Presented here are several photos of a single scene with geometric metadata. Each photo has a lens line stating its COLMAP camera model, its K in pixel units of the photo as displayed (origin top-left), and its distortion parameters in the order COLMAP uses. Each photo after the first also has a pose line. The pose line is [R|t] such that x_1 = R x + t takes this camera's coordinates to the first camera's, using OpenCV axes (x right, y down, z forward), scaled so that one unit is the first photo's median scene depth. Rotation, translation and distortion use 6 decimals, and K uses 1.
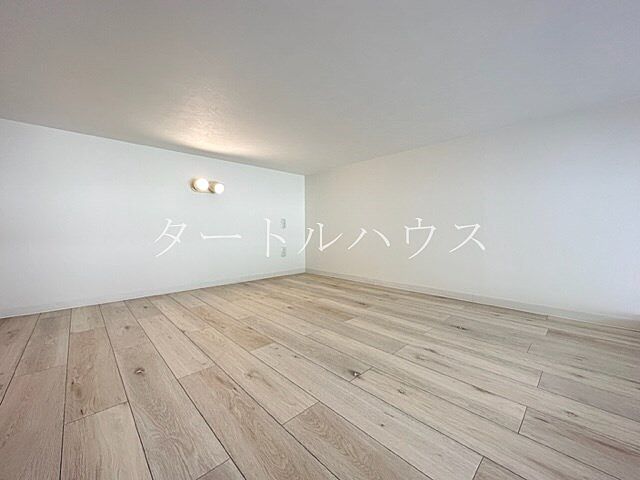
lens RADIAL K [[256.2, 0, 318.3], [0, 256.2, 237.3], [0, 0, 1]] dist [-0.000021, -0.000021]
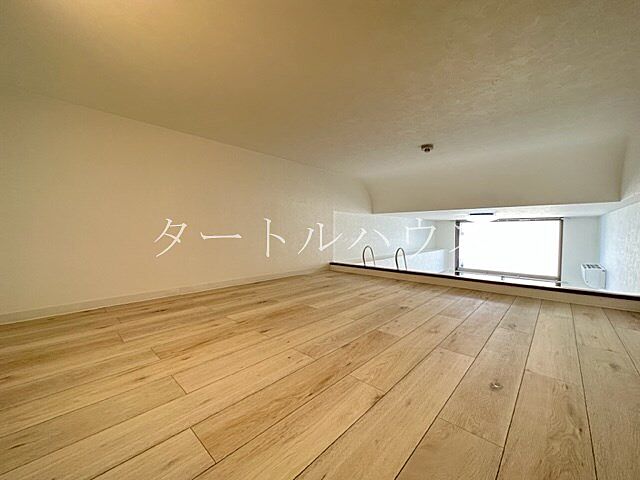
lens RADIAL K [[256.2, 0, 318.2], [0, 256.2, 238.1], [0, 0, 1]] dist [-0.000021, -0.000021]
pose [[-0.055051, -0.025724, 0.998152, -1.031039], [0.026116, 0.999289, 0.027194, 0.005267], [-0.998142, 0.027565, -0.054340, 1.117525]]
